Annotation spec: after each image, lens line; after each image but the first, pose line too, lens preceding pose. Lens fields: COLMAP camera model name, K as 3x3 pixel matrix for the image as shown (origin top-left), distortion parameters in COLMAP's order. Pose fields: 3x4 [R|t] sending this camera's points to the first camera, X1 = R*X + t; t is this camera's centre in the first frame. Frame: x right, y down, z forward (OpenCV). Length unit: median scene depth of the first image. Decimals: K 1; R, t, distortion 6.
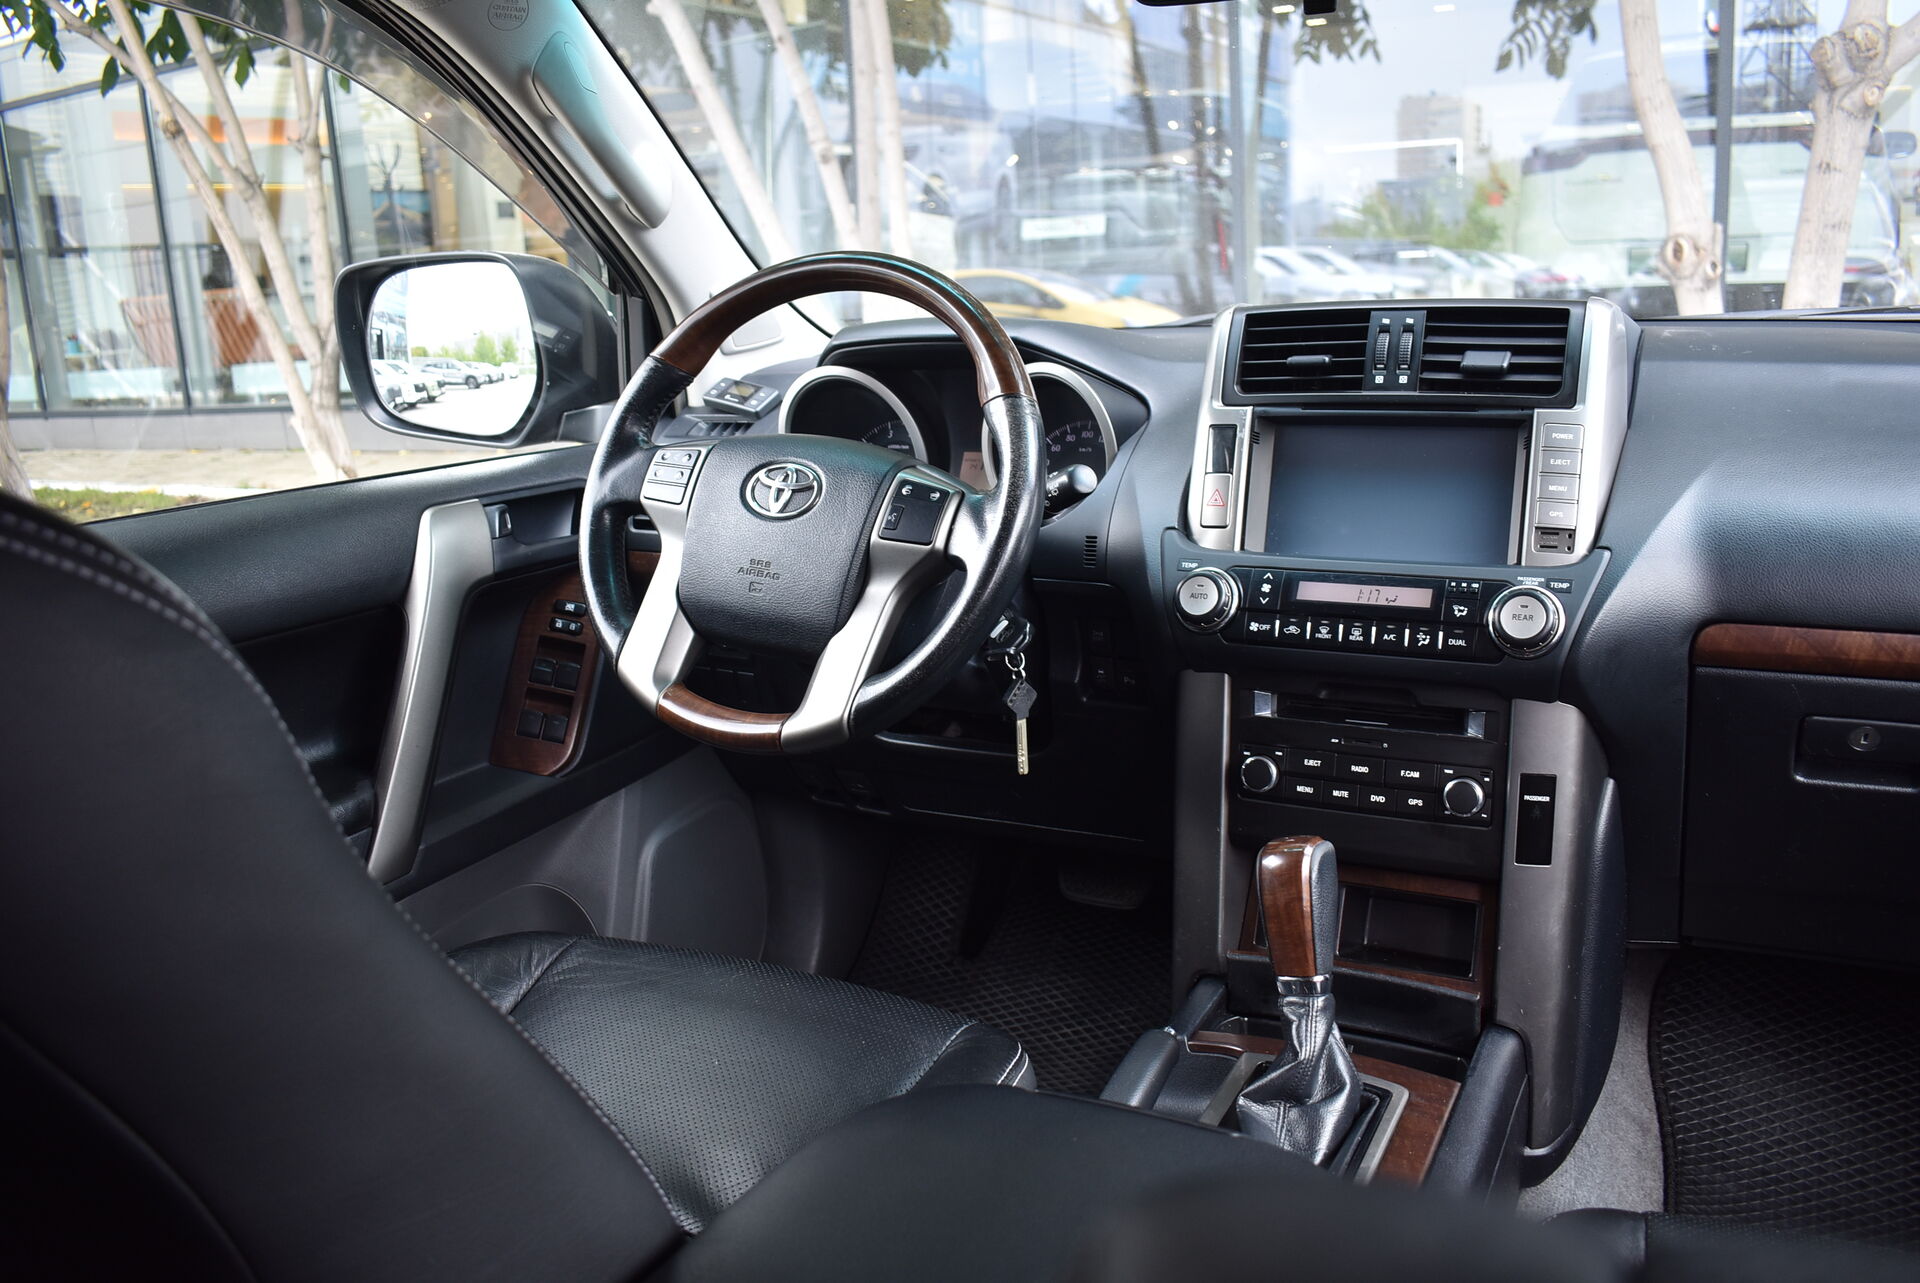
lens RADIAL K [[1540.0, 0, 960.3], [0, 1540.0, 648.7], [0, 0, 1]] dist [-0.074402, -0.001935]
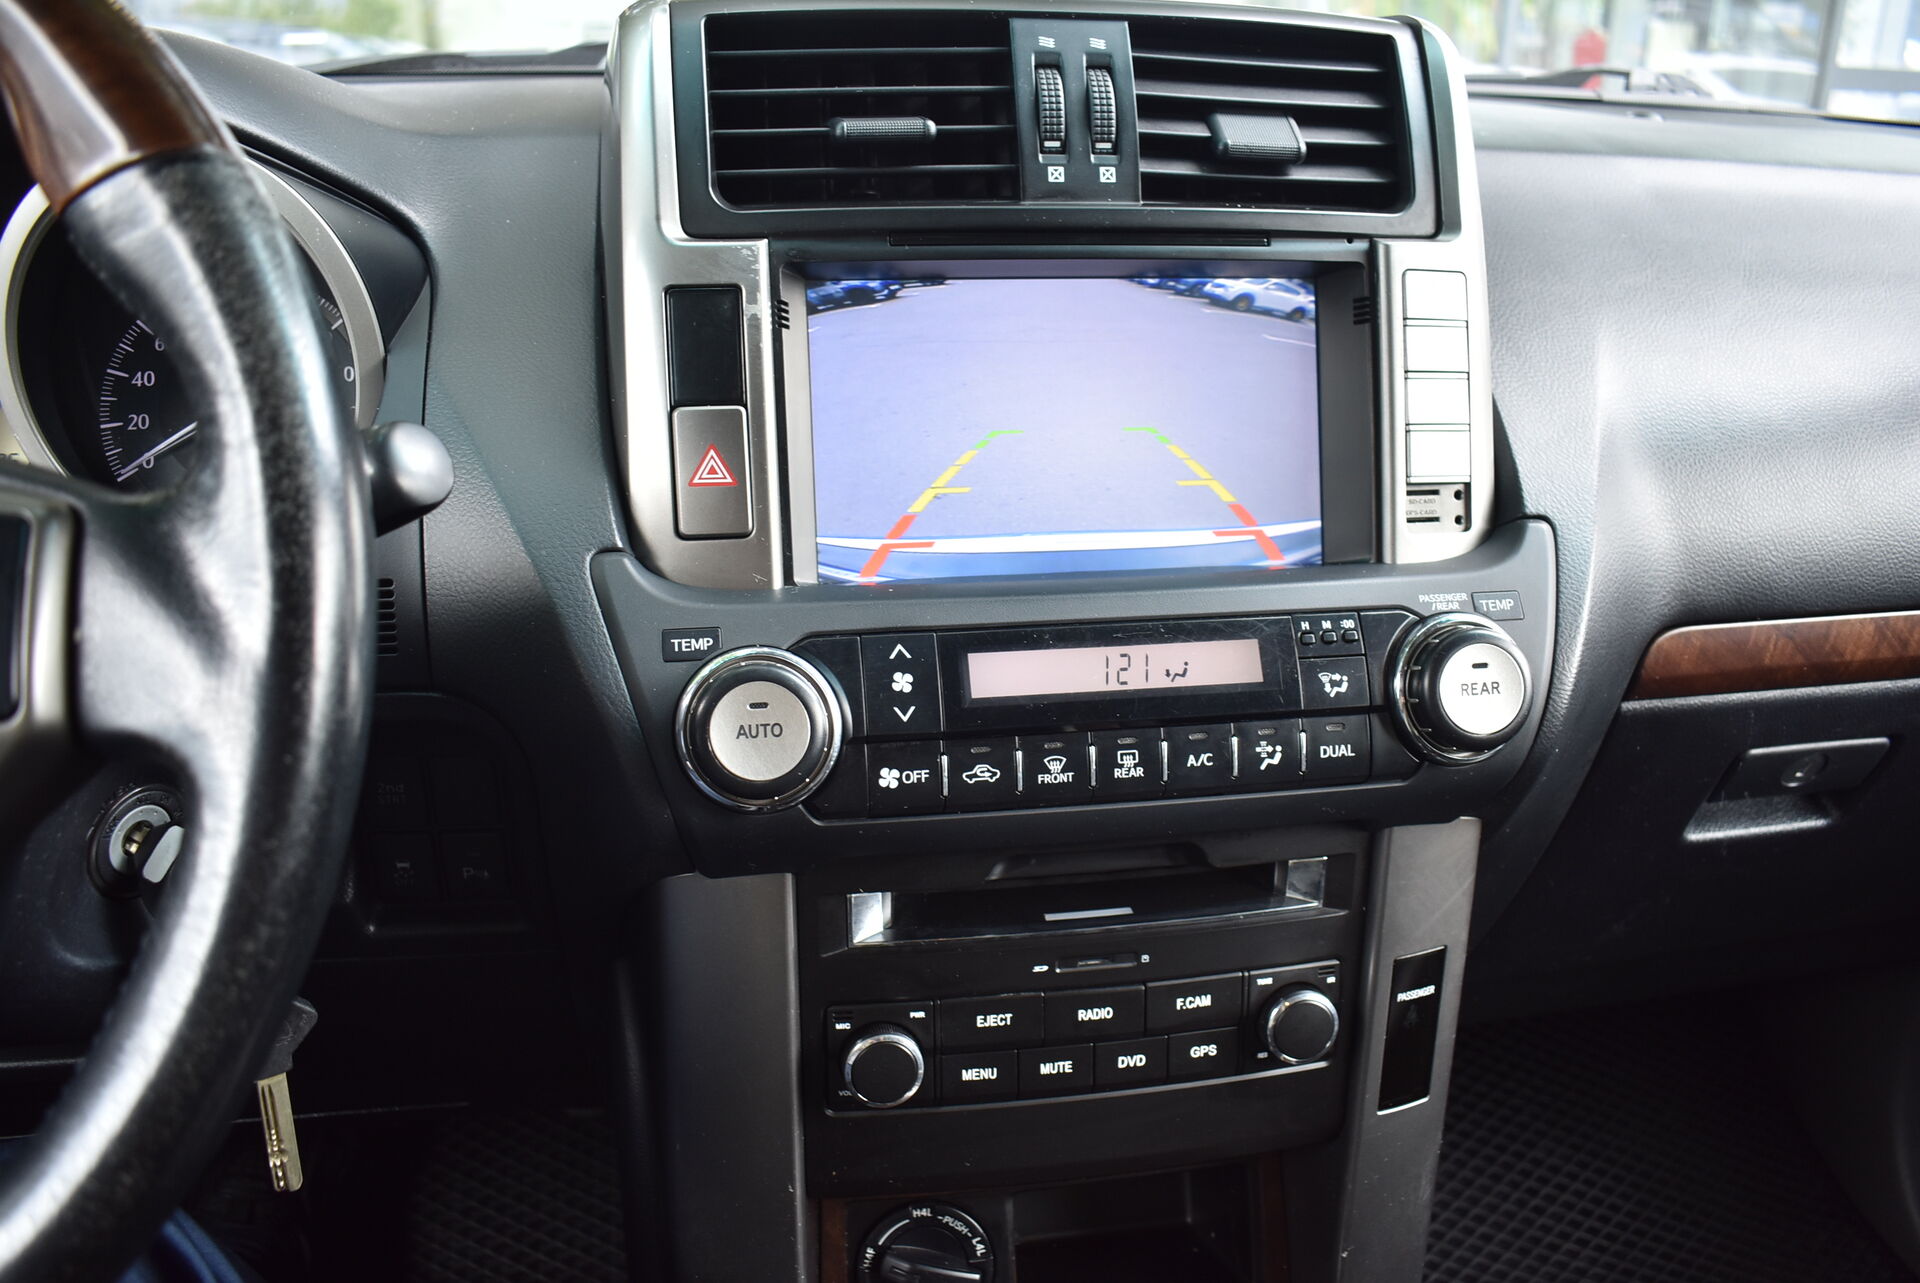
lens RADIAL K [[1540.0, 0, 958.6], [0, 1540.0, 631.6], [0, 0, 1]] dist [-0.074402, -0.001935]
pose [[0.771192, -0.170518, 0.613341, -0.045174], [0.098553, 0.983823, 0.149601, -0.115419], [-0.628928, -0.054925, 0.775521, 0.668678]]
